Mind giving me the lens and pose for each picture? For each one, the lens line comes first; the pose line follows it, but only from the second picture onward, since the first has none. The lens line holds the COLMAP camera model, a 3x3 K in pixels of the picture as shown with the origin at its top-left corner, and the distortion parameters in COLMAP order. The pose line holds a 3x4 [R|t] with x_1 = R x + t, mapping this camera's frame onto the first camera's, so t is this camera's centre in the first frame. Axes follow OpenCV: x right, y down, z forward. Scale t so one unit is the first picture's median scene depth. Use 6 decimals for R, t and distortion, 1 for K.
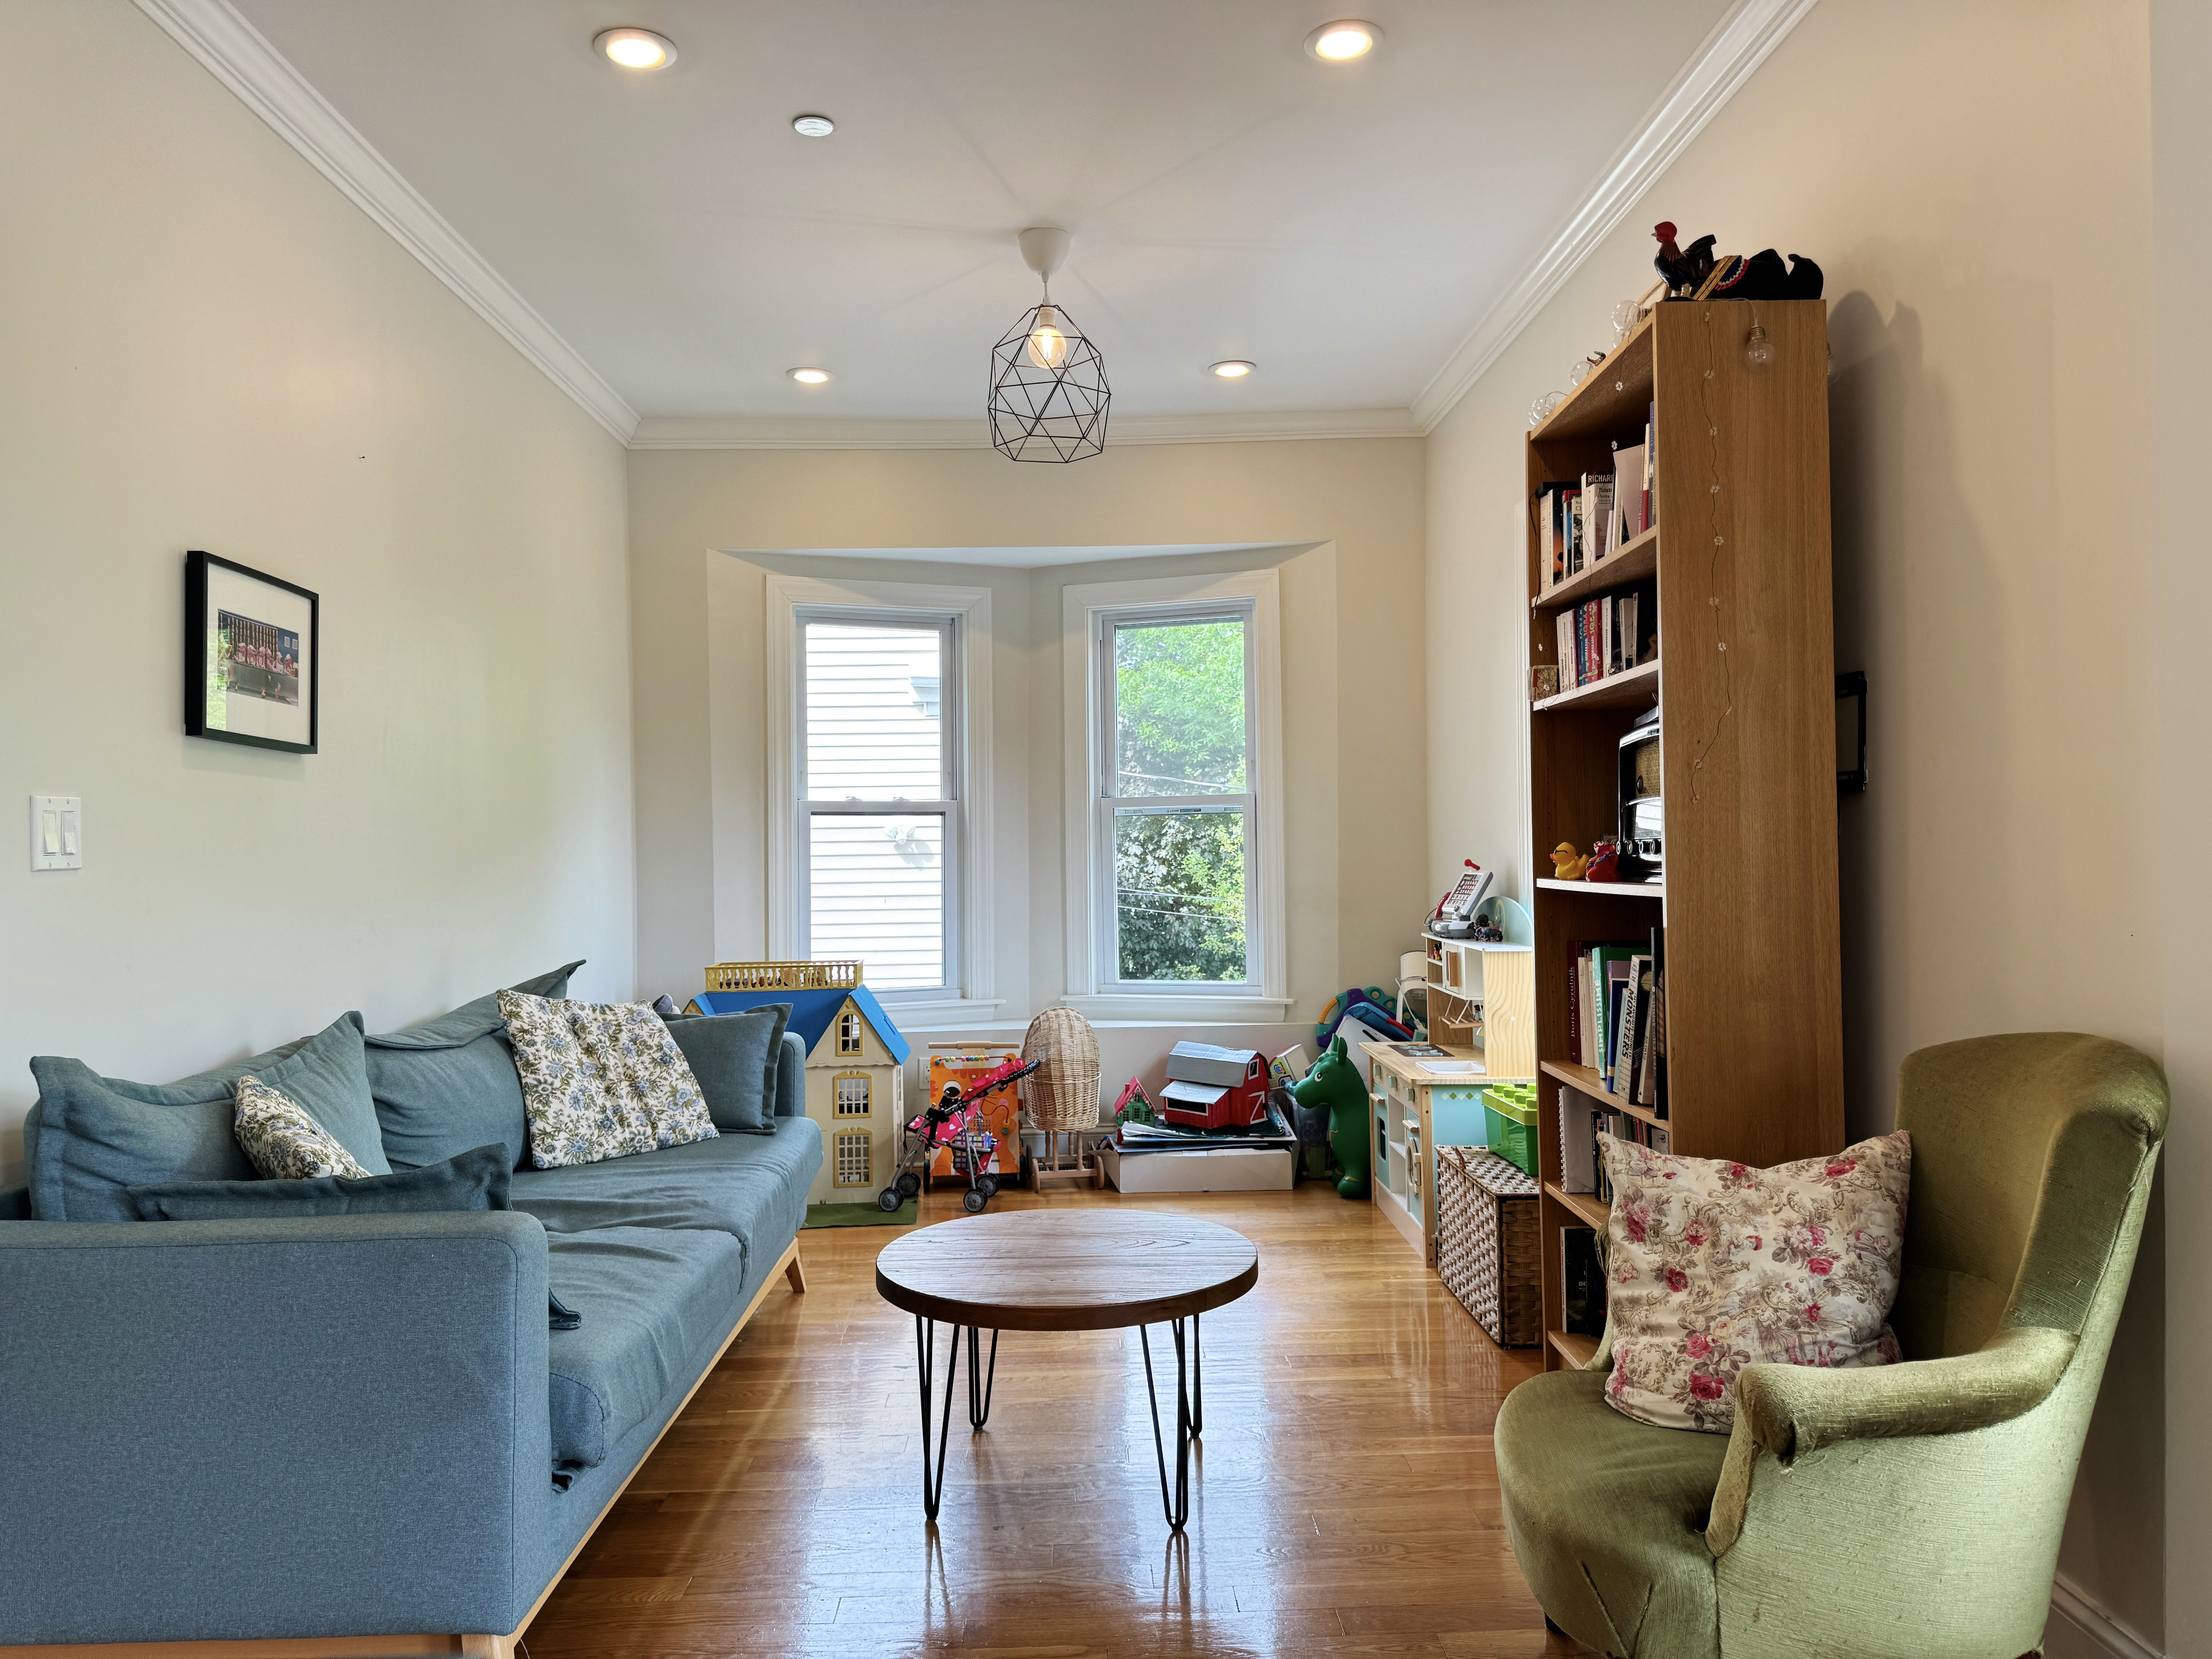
lens RADIAL K [[1534.5, 0, 1123.2], [0, 1534.5, 837.6], [0, 0, 1]] dist [0.035938, -0.049402]
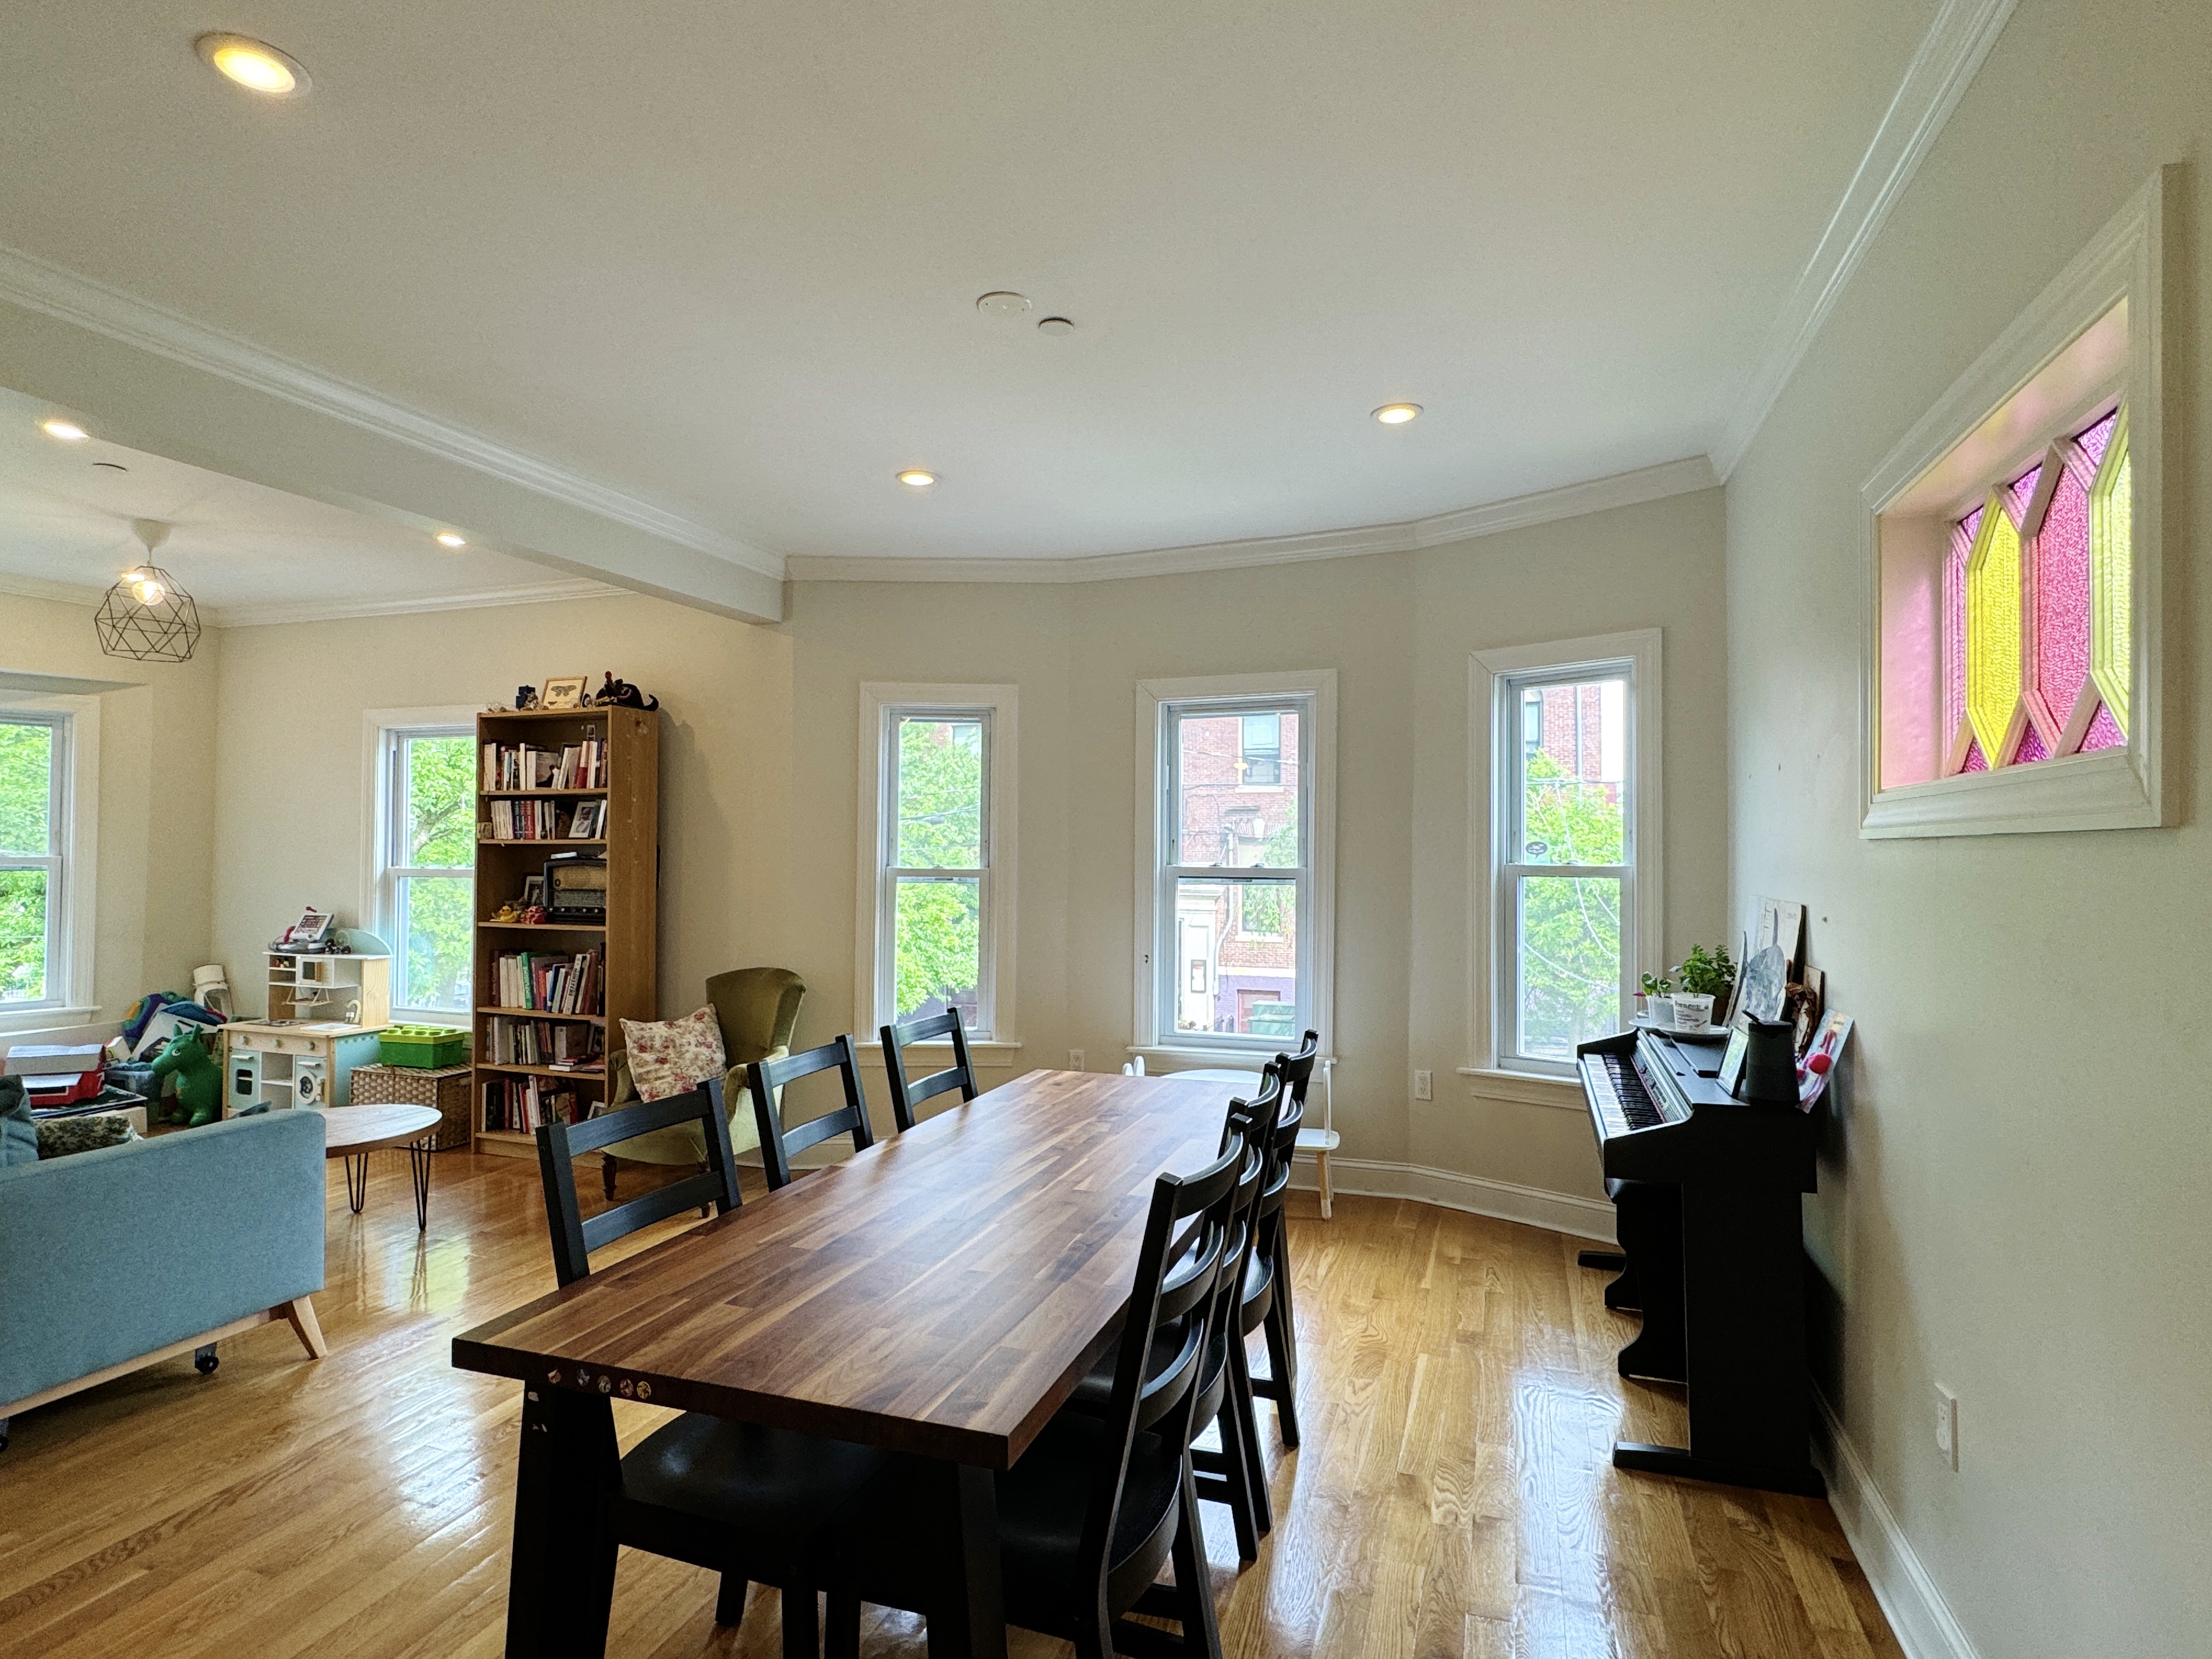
lens RADIAL K [[1140.6, 0, 1083.2], [0, 1140.6, 828.9], [0, 0, 1]] dist [0.003741, -0.001023]
pose [[0.385512, 0.031865, 0.922153, -0.869166], [-0.017730, 0.999475, -0.027125, -0.074838], [-0.922533, -0.005893, 0.385874, -0.380029]]
